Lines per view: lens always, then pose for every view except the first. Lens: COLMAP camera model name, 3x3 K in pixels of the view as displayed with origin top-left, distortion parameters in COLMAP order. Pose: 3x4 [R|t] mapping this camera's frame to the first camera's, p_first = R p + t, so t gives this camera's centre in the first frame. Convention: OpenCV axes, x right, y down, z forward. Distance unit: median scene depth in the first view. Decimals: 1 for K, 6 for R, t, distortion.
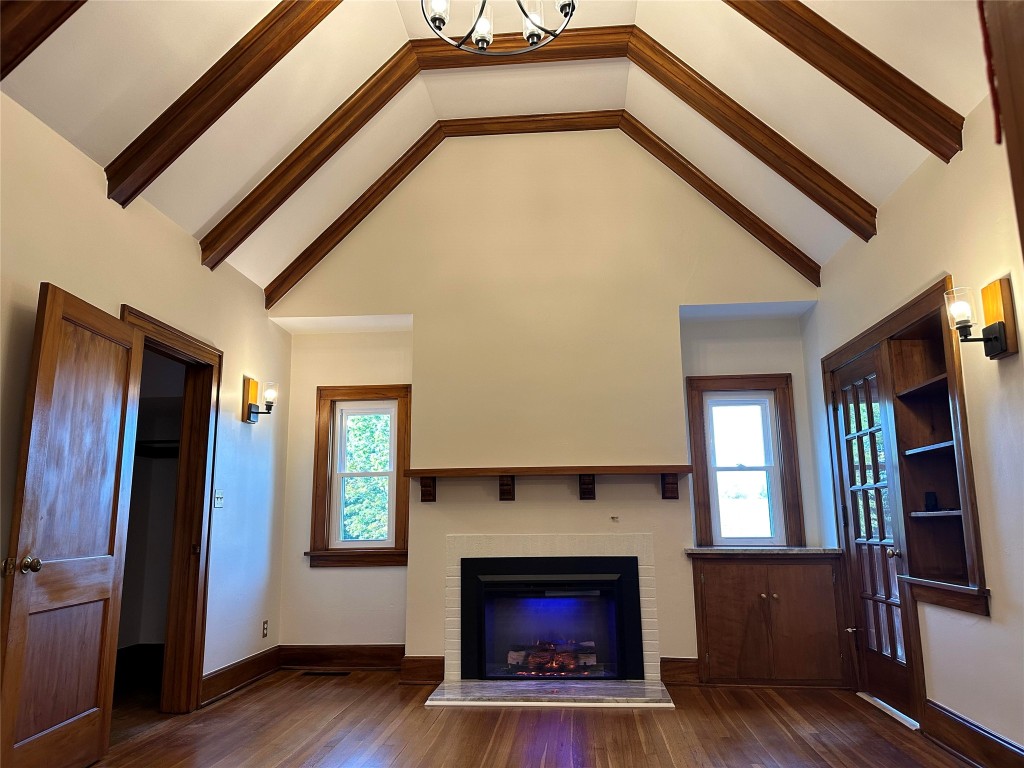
lens RADIAL K [[713.6, 0, 514.5], [0, 713.6, 375.2], [0, 0, 1]] dist [0.039267, -0.013605]
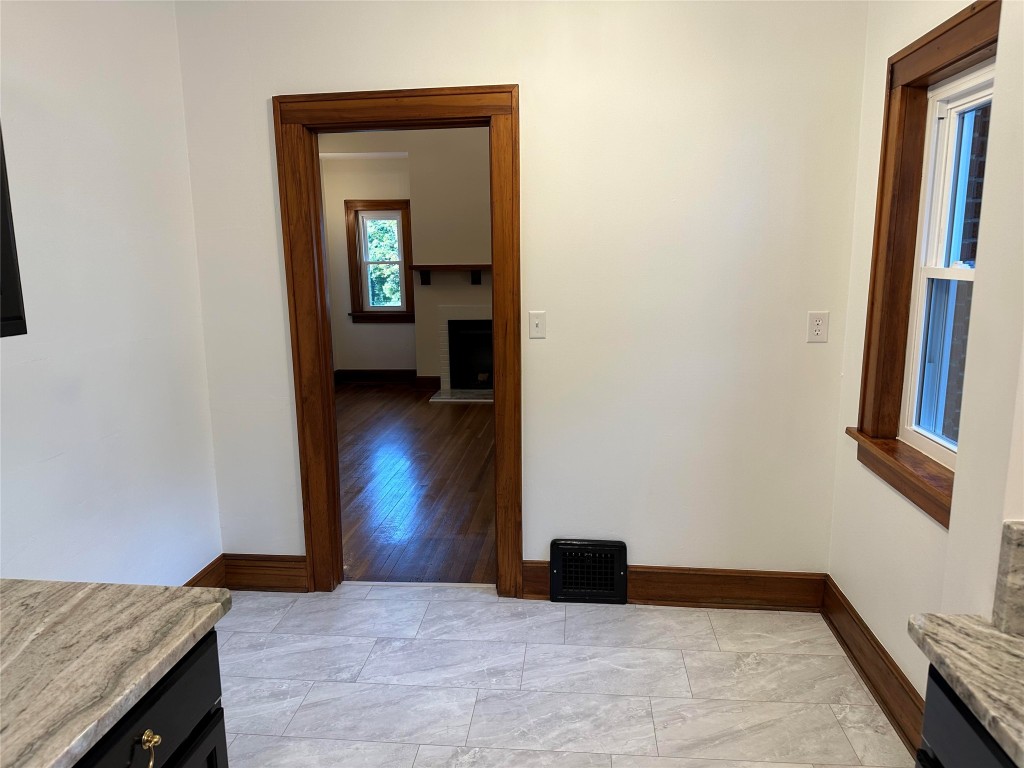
lens RADIAL K [[713.6, 0, 518.2], [0, 713.6, 386.2], [0, 0, 1]] dist [0.039267, -0.013605]
pose [[0.999980, -0.000995, -0.006246, 0.089055], [0.003276, 0.926174, 0.377081, -0.200882], [0.005410, -0.377094, 0.926159, -0.515972]]
